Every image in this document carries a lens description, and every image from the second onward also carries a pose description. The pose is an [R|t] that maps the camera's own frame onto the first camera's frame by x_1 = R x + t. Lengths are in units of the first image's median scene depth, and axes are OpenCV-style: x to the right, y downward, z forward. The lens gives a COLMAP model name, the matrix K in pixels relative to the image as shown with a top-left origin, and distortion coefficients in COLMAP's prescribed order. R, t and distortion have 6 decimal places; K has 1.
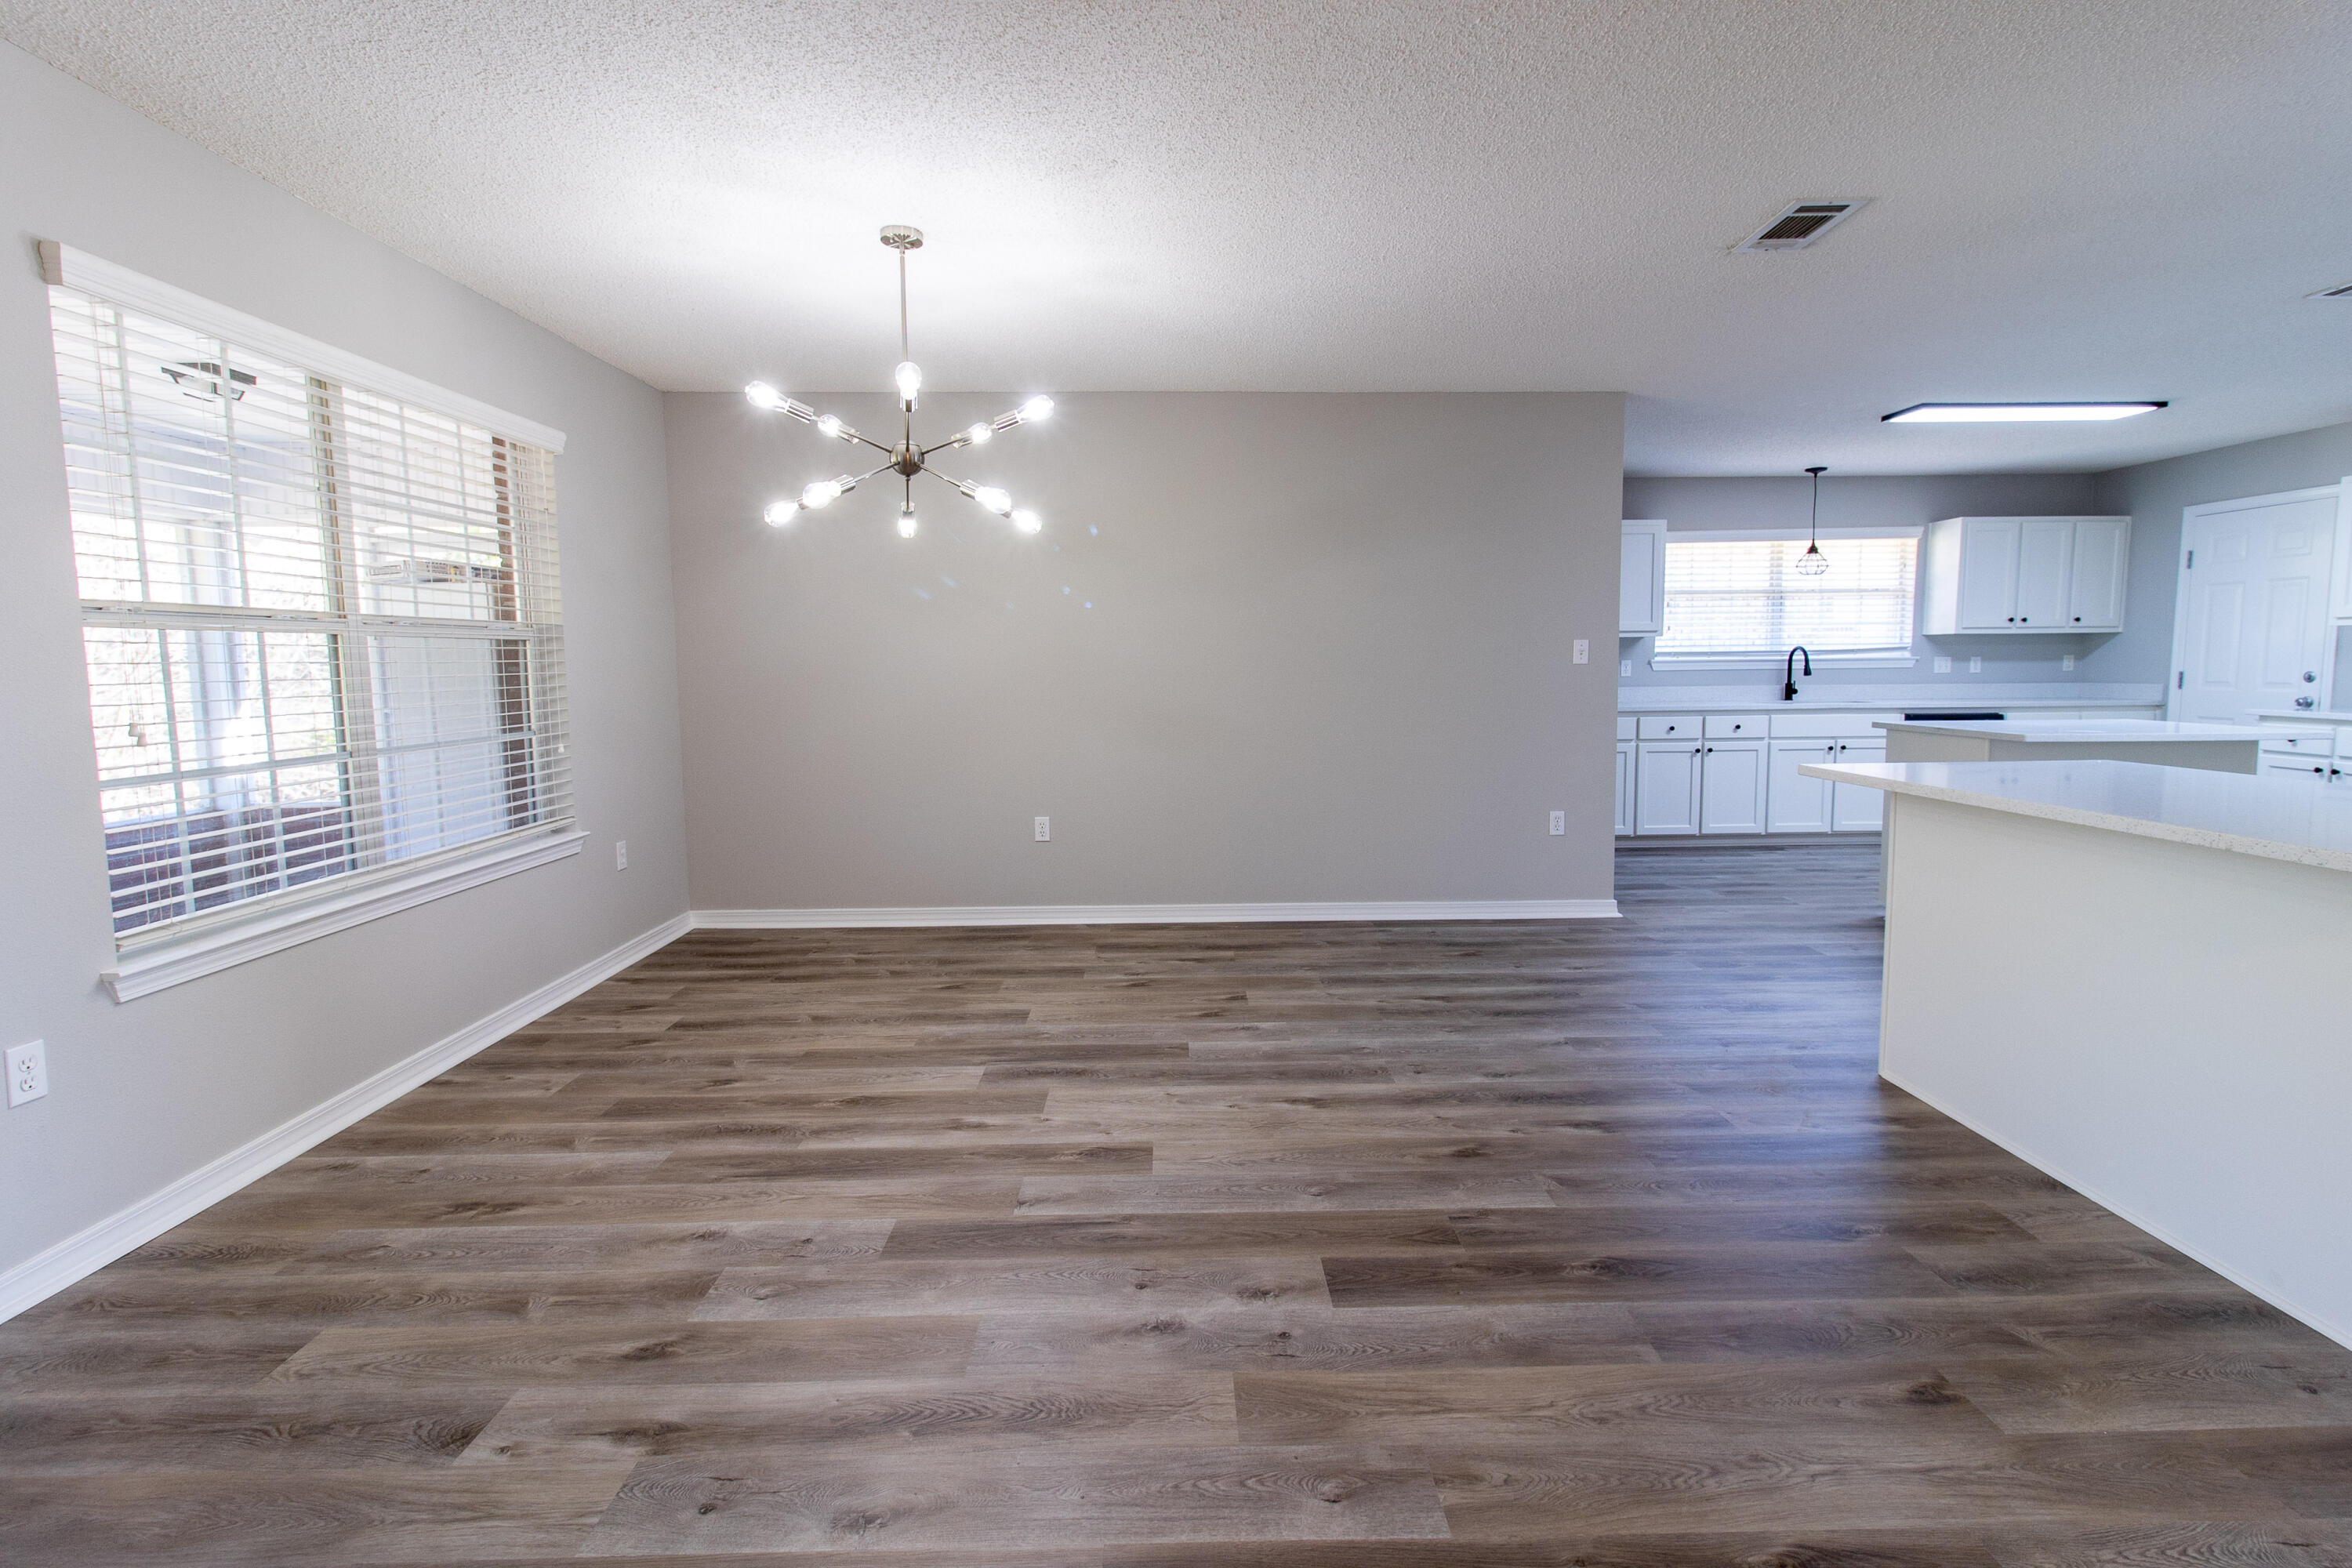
lens RADIAL K [[1070.0, 0, 1189.1], [0, 1070.0, 759.3], [0, 0, 1]] dist [0.000886, 0.000453]
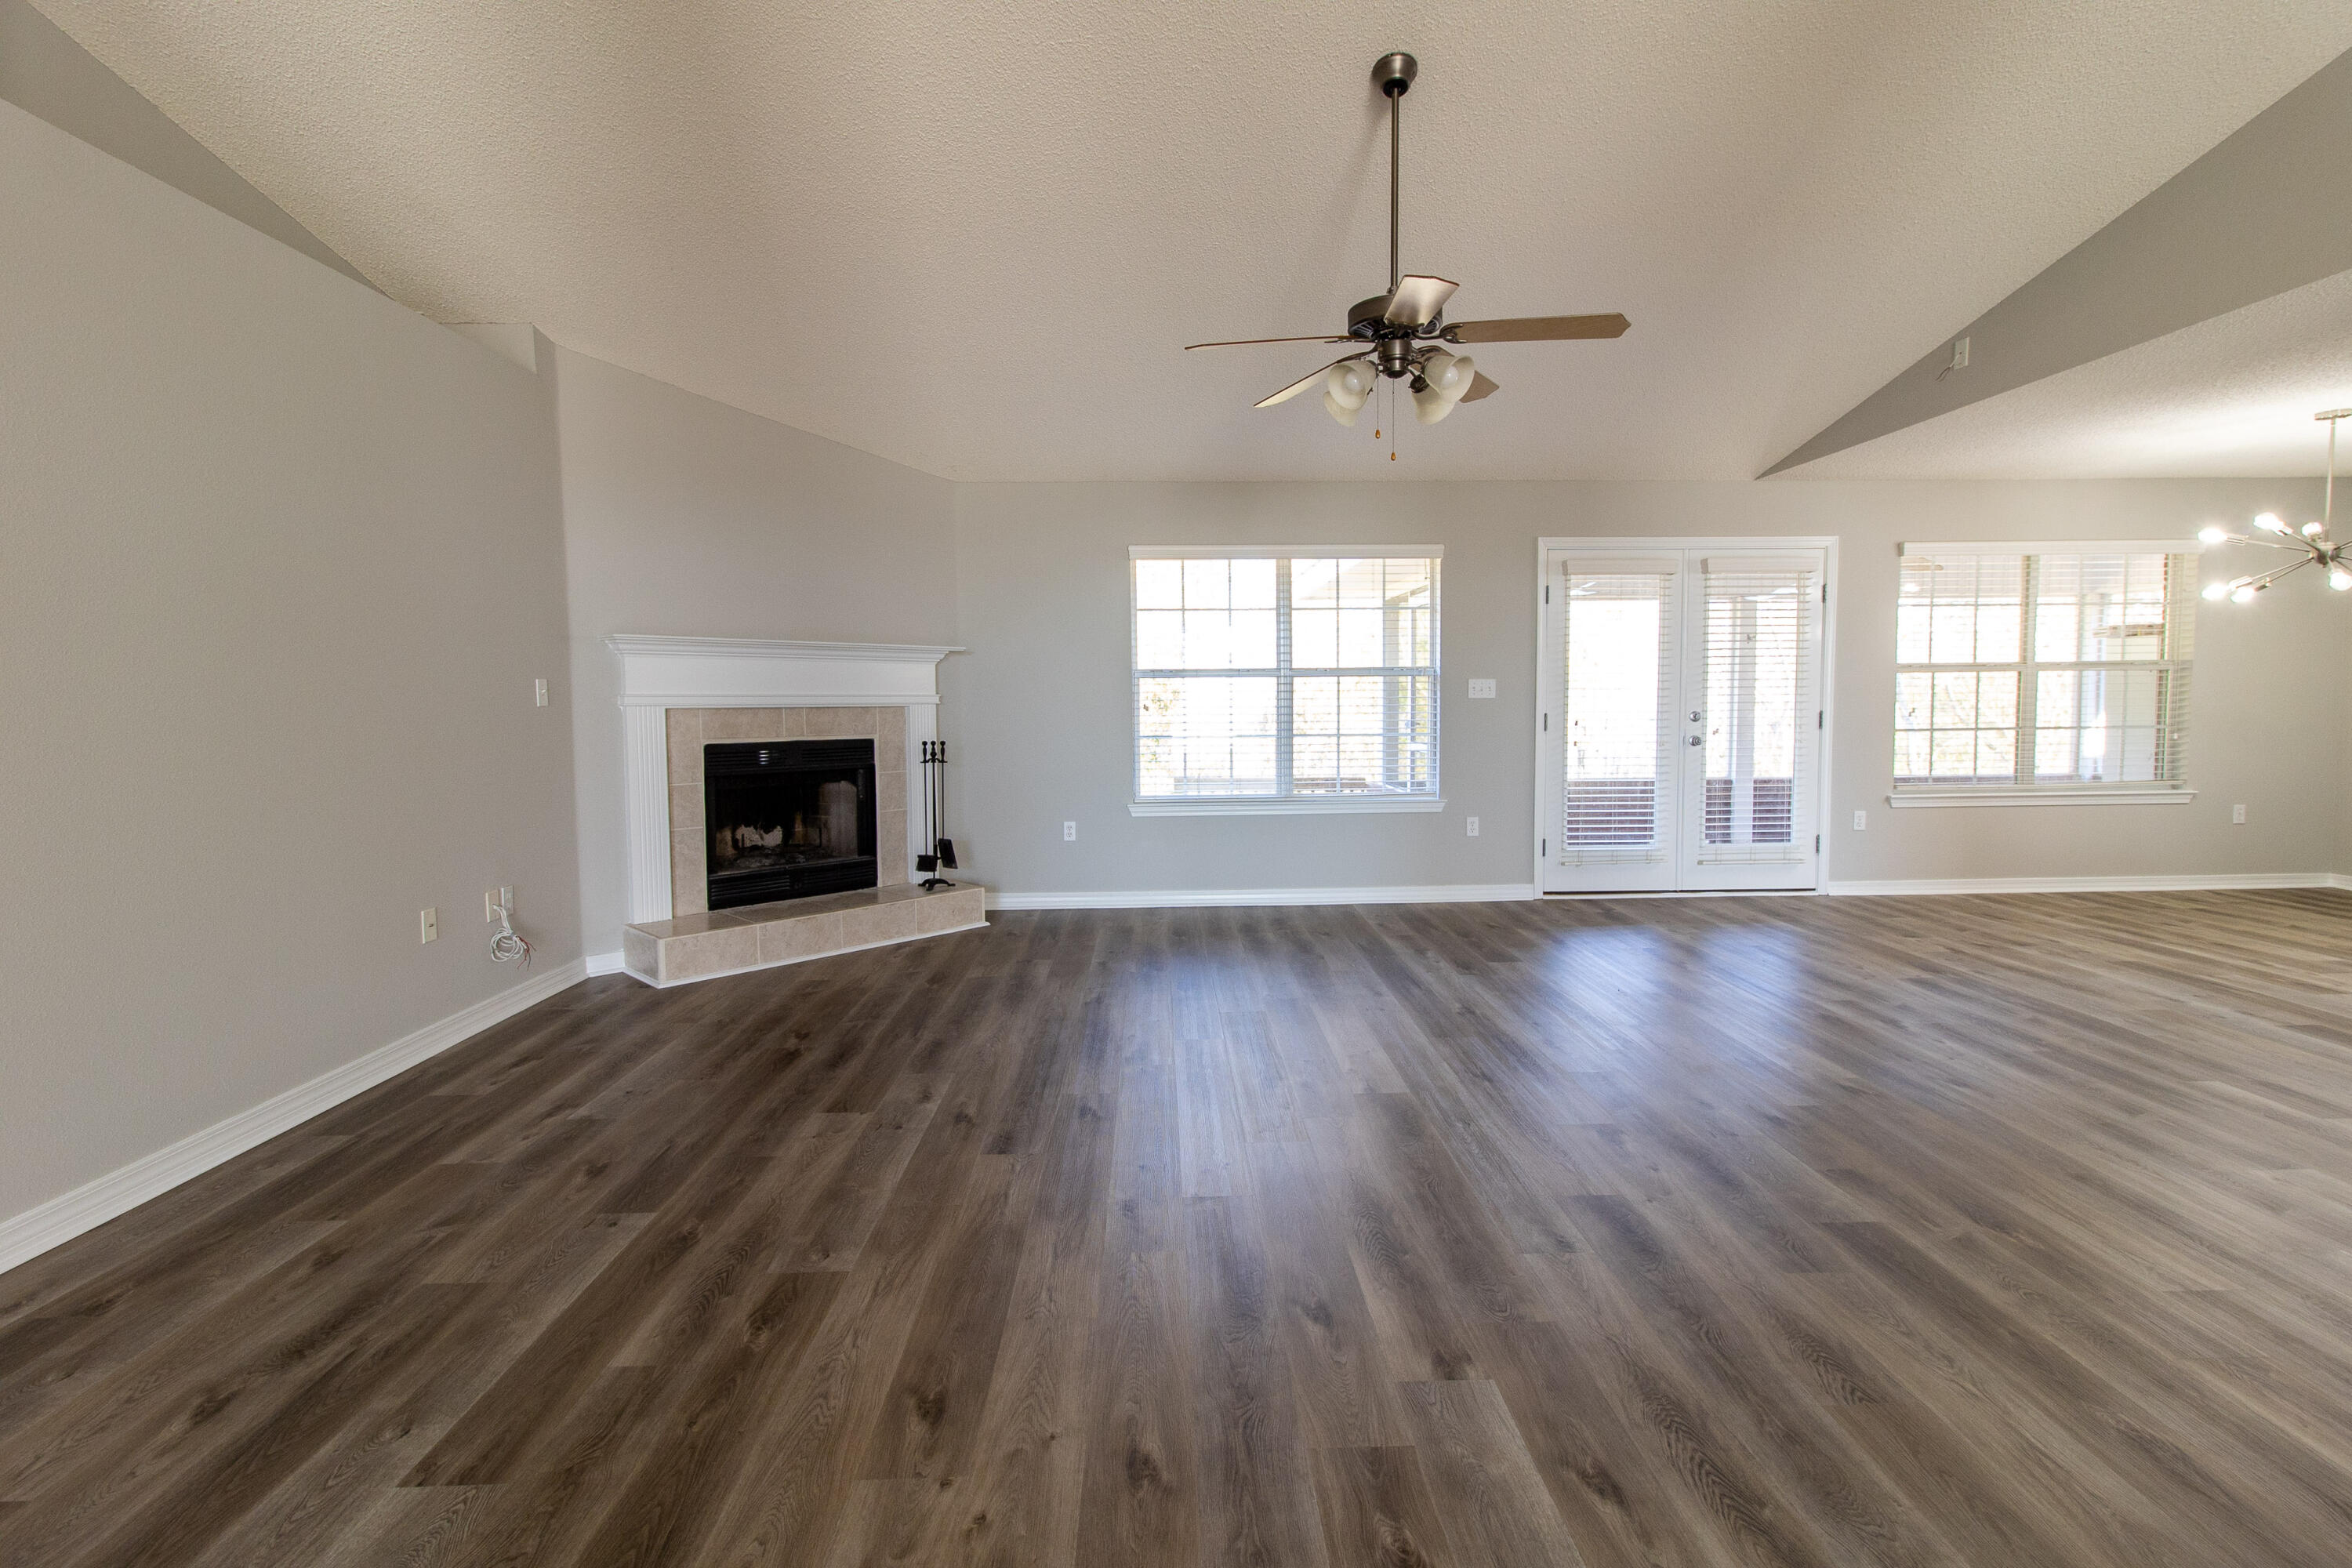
lens RADIAL K [[1095.1, 0, 1191.5], [0, 1095.1, 759.9], [0, 0, 1]] dist [0.000597, 0.000190]
pose [[0.013632, 0.073626, -0.997193, 0.963049], [-0.082684, 0.993953, 0.072256, 0.027510], [0.996483, 0.081467, 0.019637, -0.471381]]
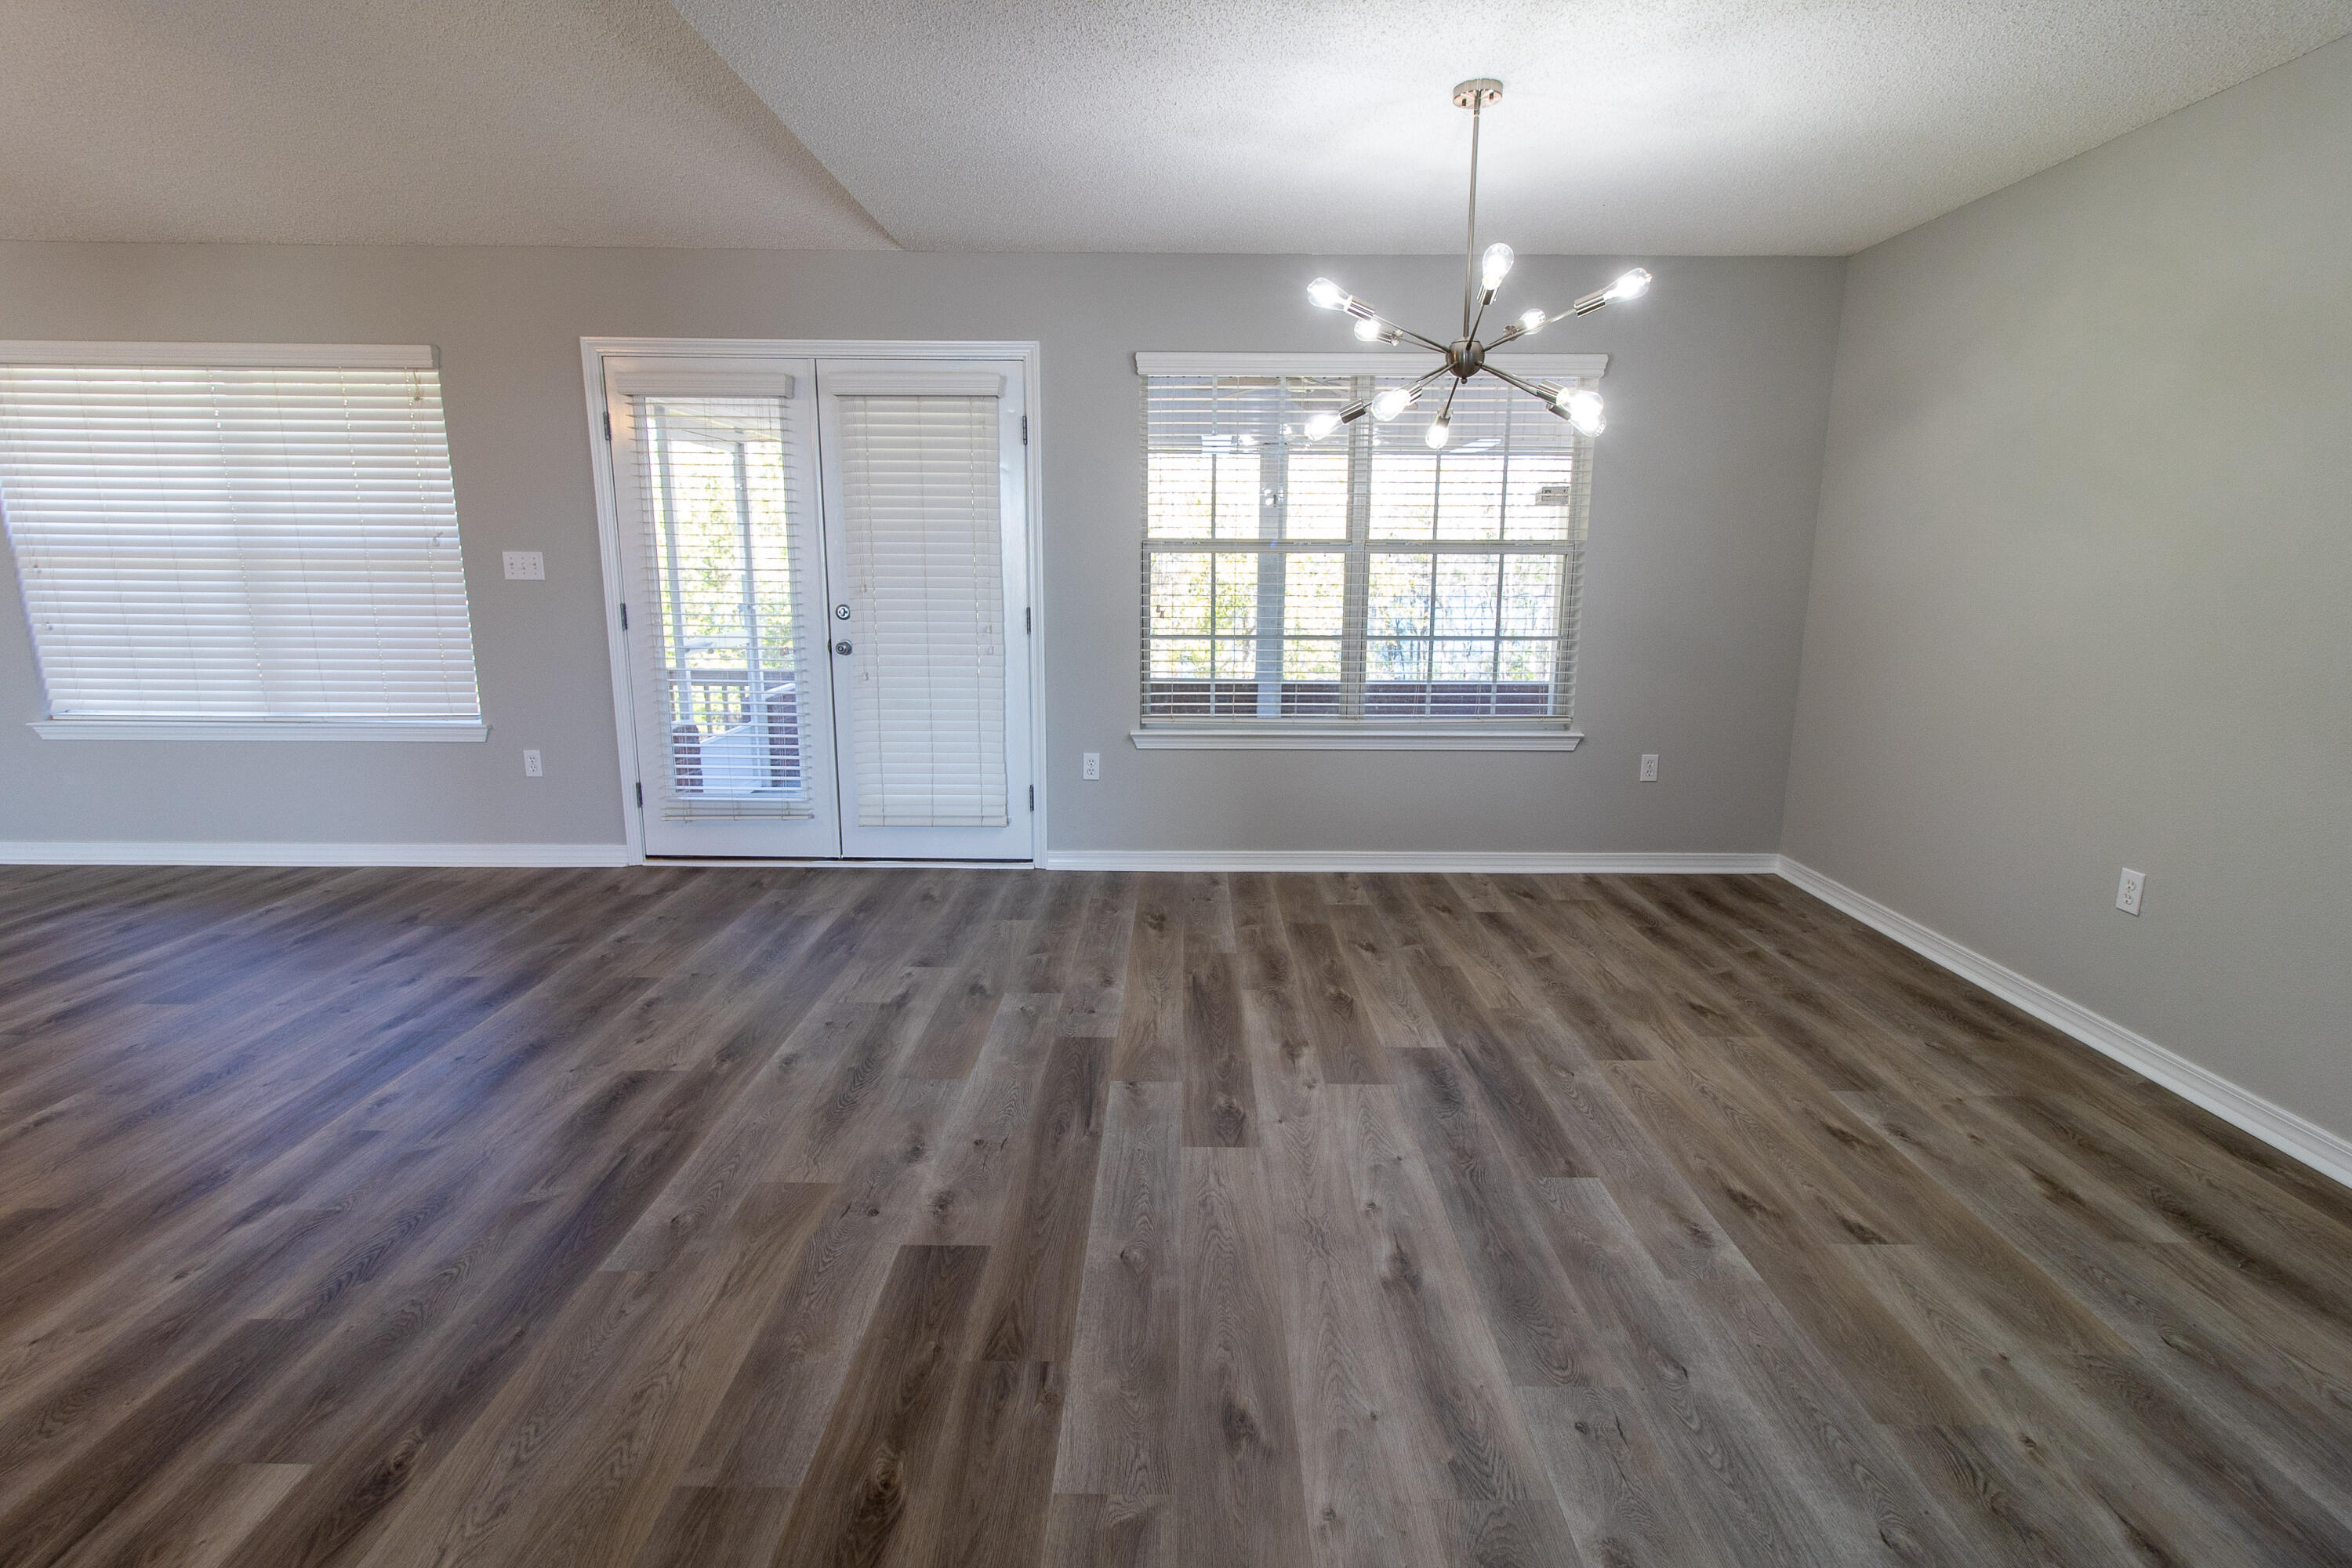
lens RADIAL K [[1083.6, 0, 1189.8], [0, 1083.6, 759.2], [0, 0, 1]] dist [0.000072, 0.000032]
pose [[-0.017504, 0.195687, -0.980510, 0.497383], [-0.099101, 0.975492, 0.196455, -0.078521], [0.994923, 0.100609, 0.002318, 0.581375]]
